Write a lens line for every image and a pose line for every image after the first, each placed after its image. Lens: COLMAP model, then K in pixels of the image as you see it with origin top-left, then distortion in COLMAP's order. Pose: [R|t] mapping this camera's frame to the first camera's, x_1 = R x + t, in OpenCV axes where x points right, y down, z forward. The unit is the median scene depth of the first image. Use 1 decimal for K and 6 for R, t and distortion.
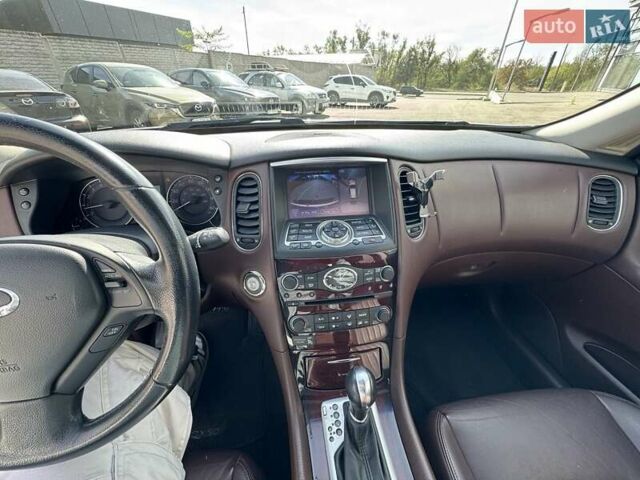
lens RADIAL K [[254.4, 0, 320.6], [0, 254.4, 230.7], [0, 0, 1]] dist [-0.009875, -0.000052]
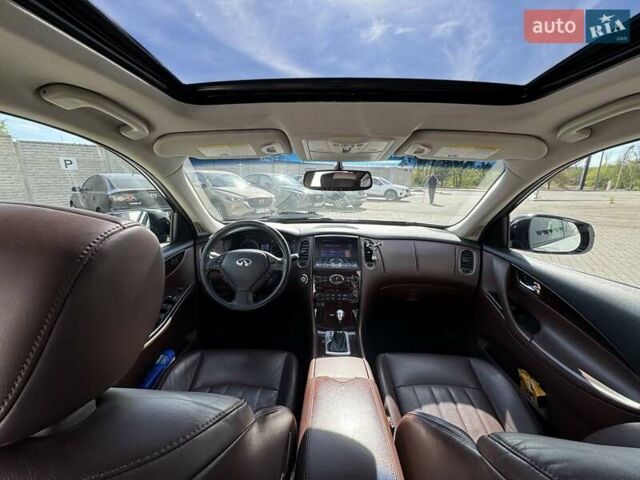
lens RADIAL K [[254.4, 0, 320.6], [0, 254.4, 230.7], [0, 0, 1]] dist [-0.009875, -0.000052]
pose [[0.987056, 0.037611, -0.155905, 0.190756], [-0.086047, 0.944543, -0.316912, 0.347845], [0.135340, 0.326225, 0.935553, -1.013628]]
